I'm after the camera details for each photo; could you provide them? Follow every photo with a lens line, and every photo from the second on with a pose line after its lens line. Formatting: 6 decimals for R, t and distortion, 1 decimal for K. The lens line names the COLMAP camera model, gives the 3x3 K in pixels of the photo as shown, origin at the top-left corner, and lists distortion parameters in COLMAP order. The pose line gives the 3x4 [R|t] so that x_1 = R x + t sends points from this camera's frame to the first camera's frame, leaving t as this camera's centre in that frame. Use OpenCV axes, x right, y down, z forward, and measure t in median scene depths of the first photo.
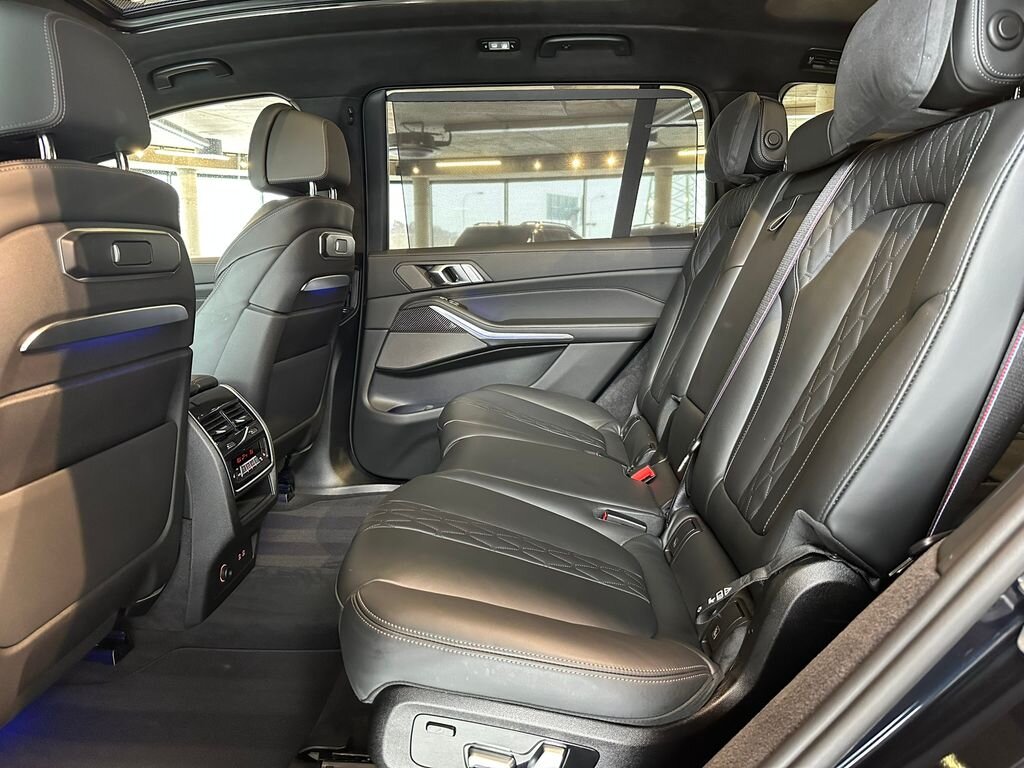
lens RADIAL K [[714.4, 0, 513.2], [0, 714.4, 384.7], [0, 0, 1]] dist [-0.009512, -0.011209]
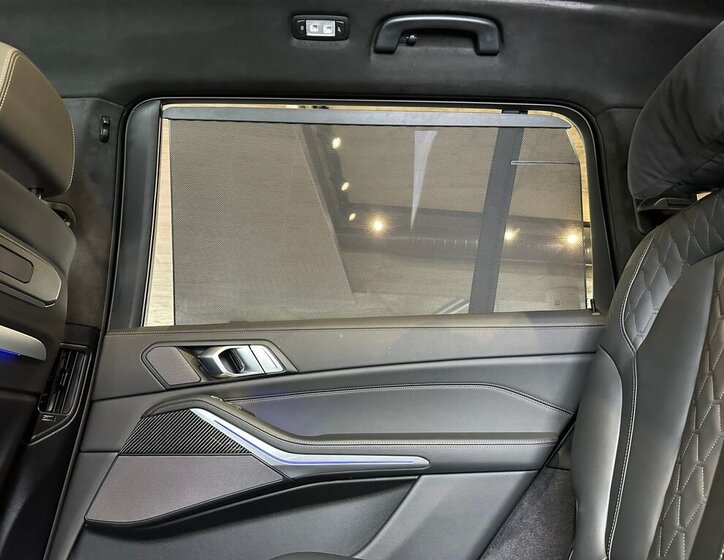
lens RADIAL K [[517.4, 0, 363.7], [0, 517.4, 278.2], [0, 0, 1]] dist [0.003665, -0.009445]
pose [[0.996094, 0.028585, 0.083539, -0.010876], [0.011648, 0.895335, -0.445242, -0.012273], [-0.087523, 0.444476, 0.891505, 0.542600]]
